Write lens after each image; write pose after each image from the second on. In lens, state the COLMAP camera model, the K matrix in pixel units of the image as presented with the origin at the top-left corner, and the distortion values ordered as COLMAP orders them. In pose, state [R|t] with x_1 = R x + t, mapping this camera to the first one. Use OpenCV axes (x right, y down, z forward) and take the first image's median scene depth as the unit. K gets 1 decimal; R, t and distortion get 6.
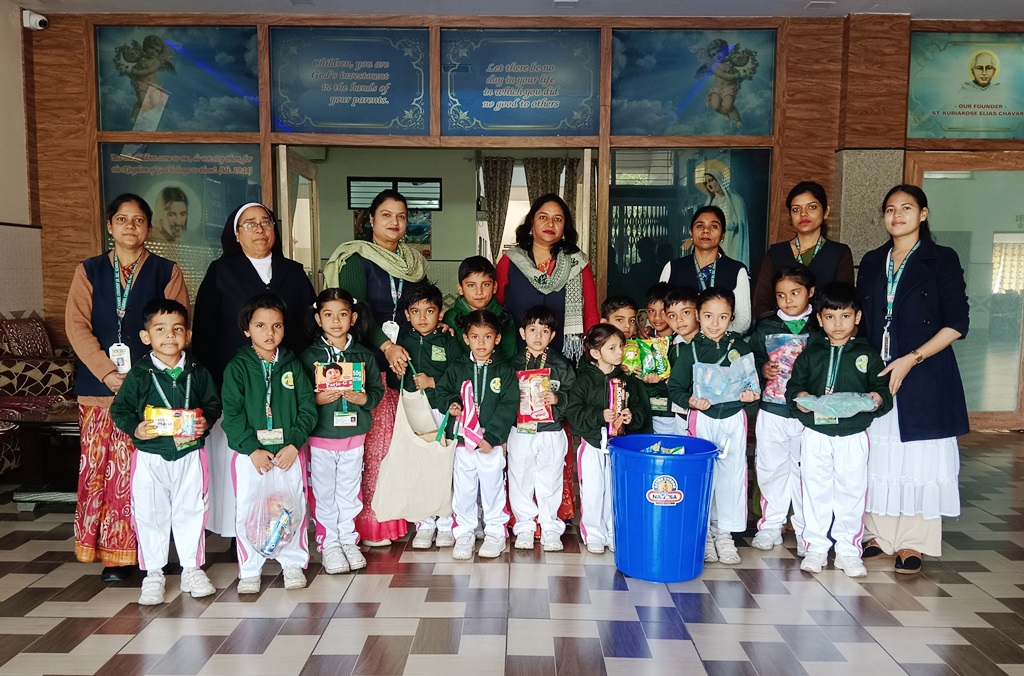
lens RADIAL K [[930.1, 0, 509.5], [0, 930.1, 380.1], [0, 0, 1]] dist [0.155821, -0.392256]
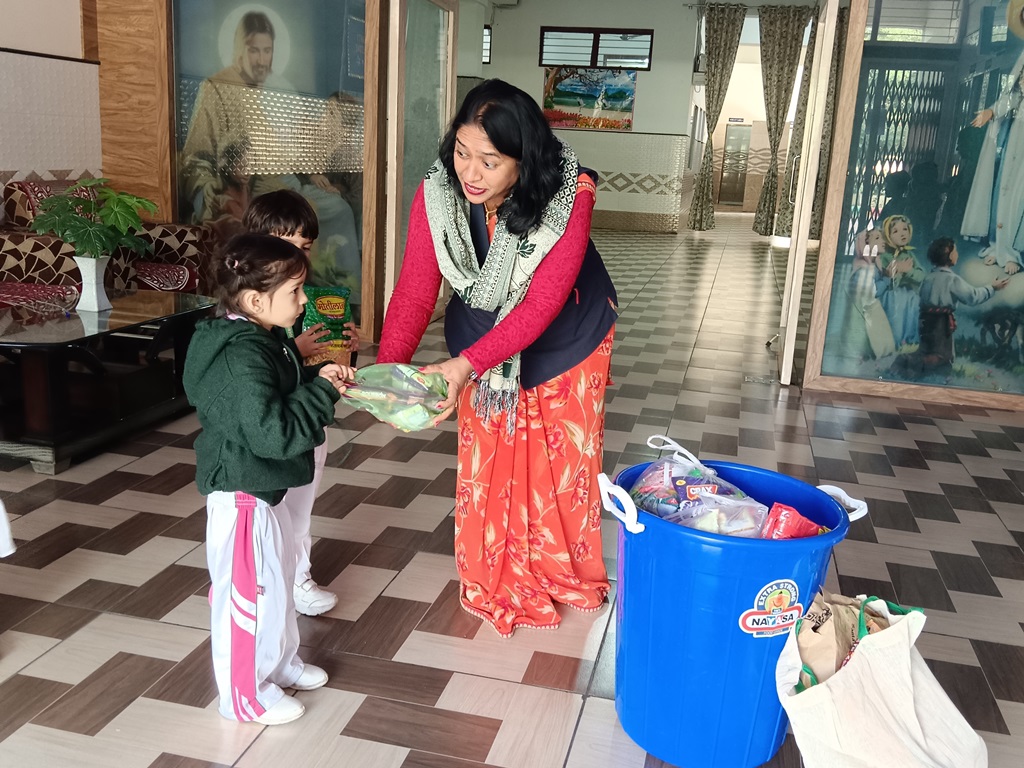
lens RADIAL K [[971.2, 0, 512.0], [0, 971.2, 384.0], [0, 0, 1]] dist [0.101757, -0.236880]
pose [[0.973641, 0.097888, -0.206012, 0.031396], [-0.071933, 0.988911, 0.129923, -0.028775], [0.216446, -0.111679, 0.969886, 0.254978]]
